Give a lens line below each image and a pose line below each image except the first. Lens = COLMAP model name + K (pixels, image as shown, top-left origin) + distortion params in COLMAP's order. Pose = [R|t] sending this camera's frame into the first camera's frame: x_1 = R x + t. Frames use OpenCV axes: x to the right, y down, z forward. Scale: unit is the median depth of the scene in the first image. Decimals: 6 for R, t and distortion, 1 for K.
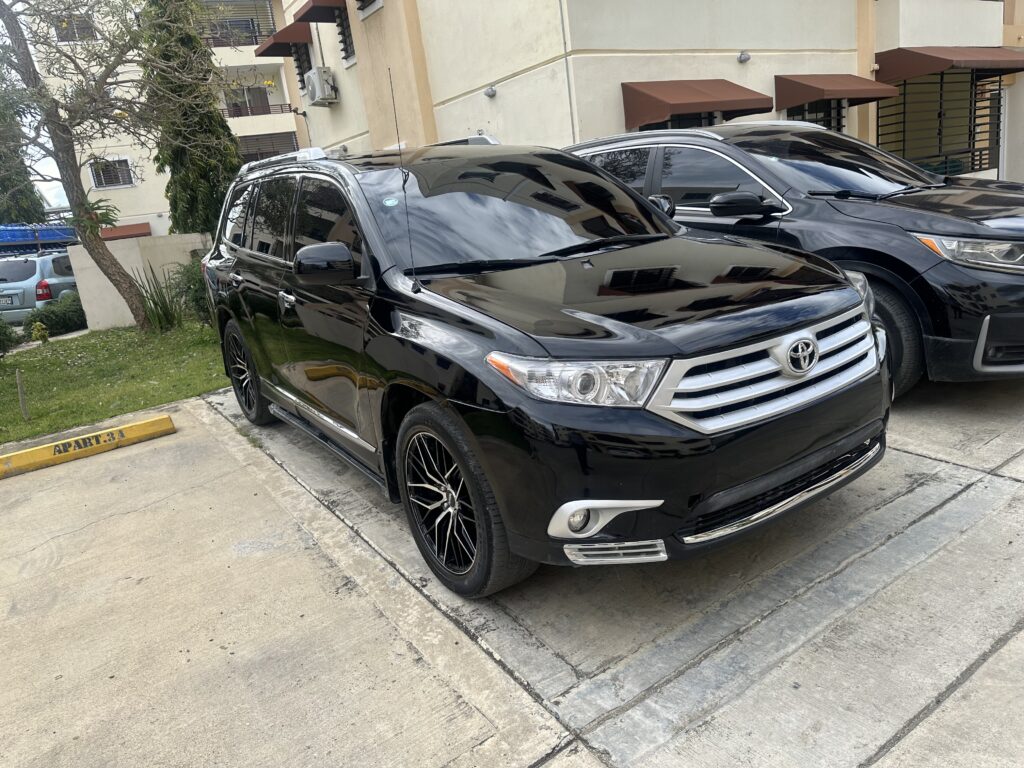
lens RADIAL K [[729.4, 0, 512.0], [0, 729.4, 384.0], [0, 0, 1]] dist [0.020479, -0.026532]
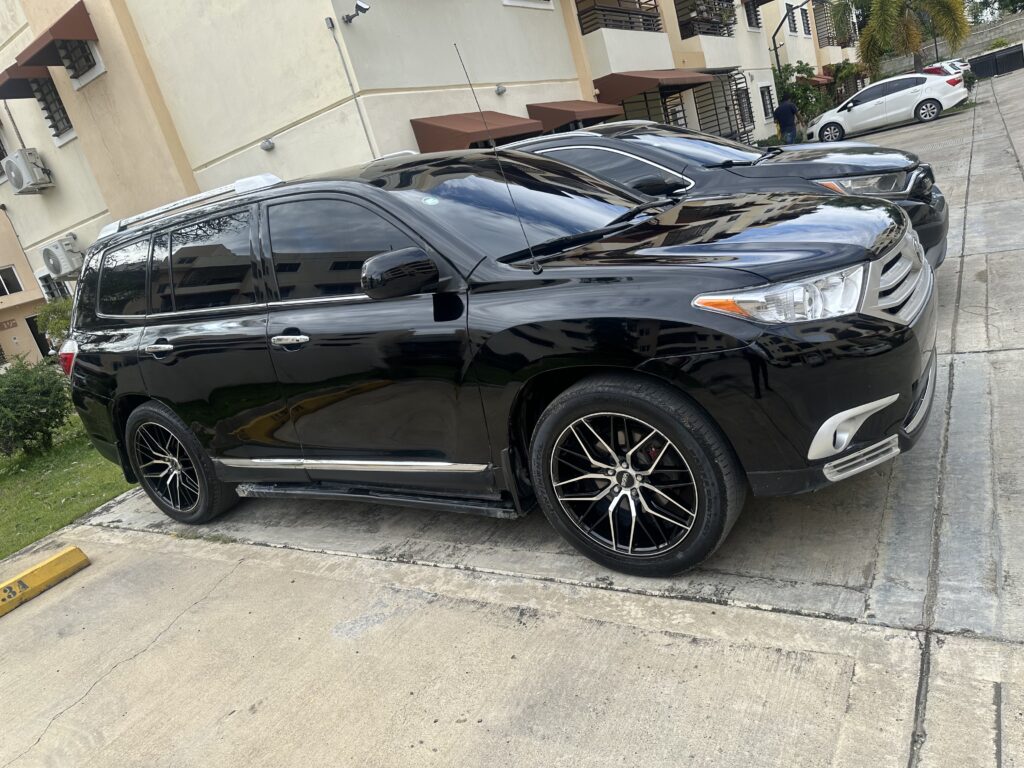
lens RADIAL K [[729.4, 0, 512.0], [0, 729.4, 384.0], [0, 0, 1]] dist [0.020479, -0.026532]
pose [[0.907571, -0.224231, 0.355015, -0.378467], [0.251175, 0.967443, -0.031065, 0.022650], [-0.336491, 0.117365, 0.934344, 0.113762]]
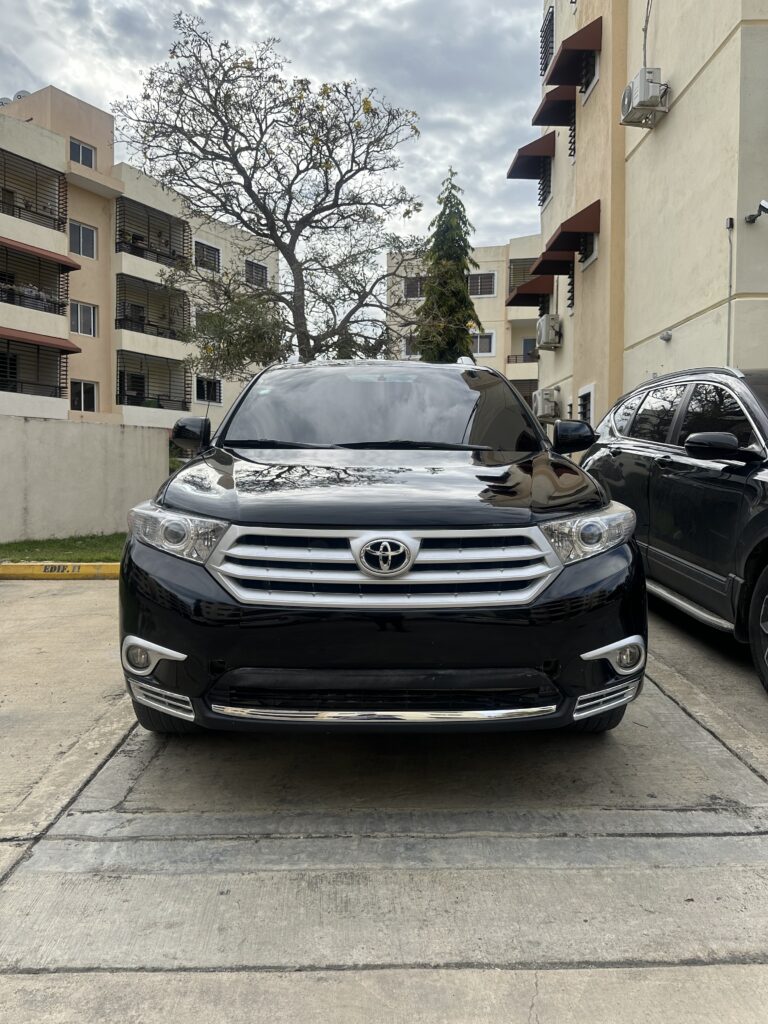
lens RADIAL K [[729.4, 0, 382.9], [0, 729.4, 495.0], [0, 0, 1]] dist [0.020479, -0.026532]
pose [[0.828276, 0.146705, -0.540774, 0.546913], [-0.241134, 0.964500, -0.107677, -0.007869], [0.505780, 0.219585, 0.834247, 0.130478]]
